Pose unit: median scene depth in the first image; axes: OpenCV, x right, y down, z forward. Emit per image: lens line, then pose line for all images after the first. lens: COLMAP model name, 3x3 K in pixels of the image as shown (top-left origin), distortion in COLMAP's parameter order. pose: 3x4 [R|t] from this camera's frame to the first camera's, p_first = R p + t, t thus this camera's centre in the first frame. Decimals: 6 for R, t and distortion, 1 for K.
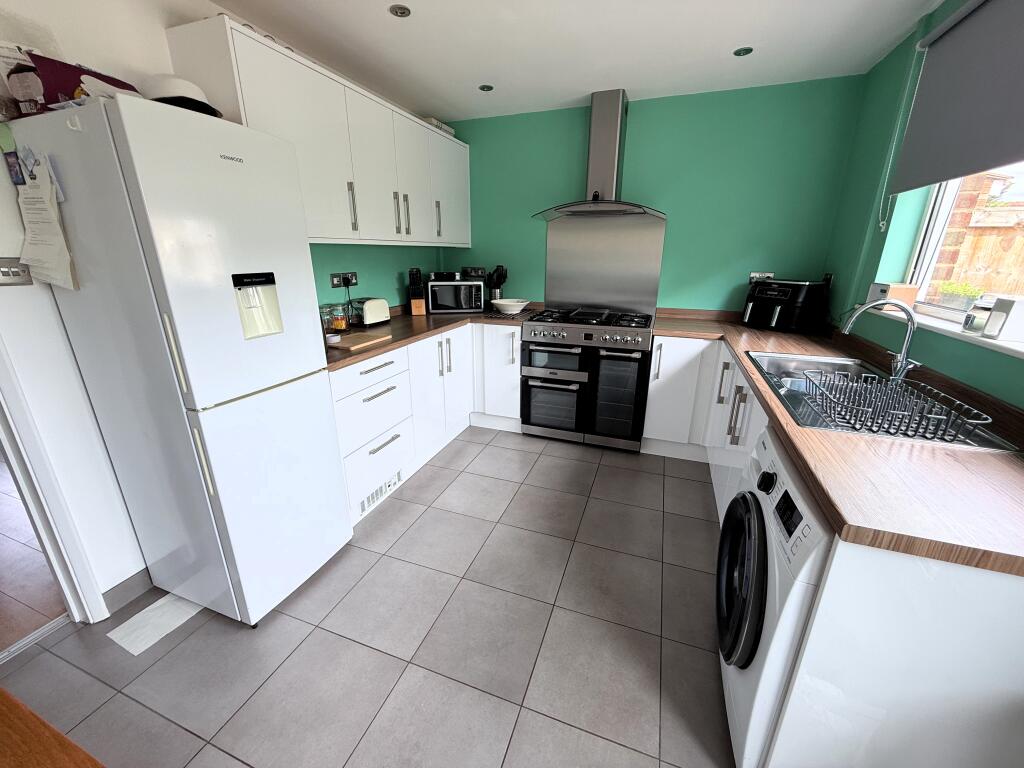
lens RADIAL K [[409.4, 0, 509.2], [0, 409.4, 383.3], [0, 0, 1]] dist [0.002535, 0.000078]
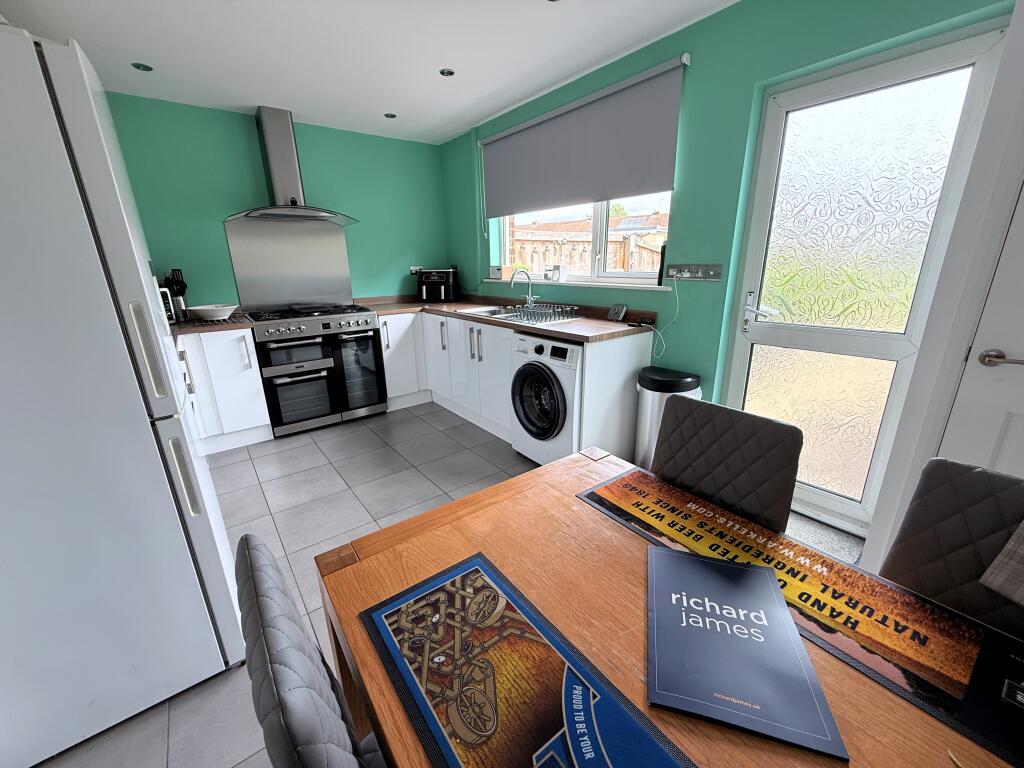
lens RADIAL K [[409.4, 0, 507.7], [0, 409.4, 385.3], [0, 0, 1]] dist [0.002535, 0.000078]
pose [[0.531006, -0.260560, 0.806314, -0.479900], [0.279497, 0.952155, 0.123623, 0.041510], [-0.799947, 0.159718, 0.578425, -0.031000]]
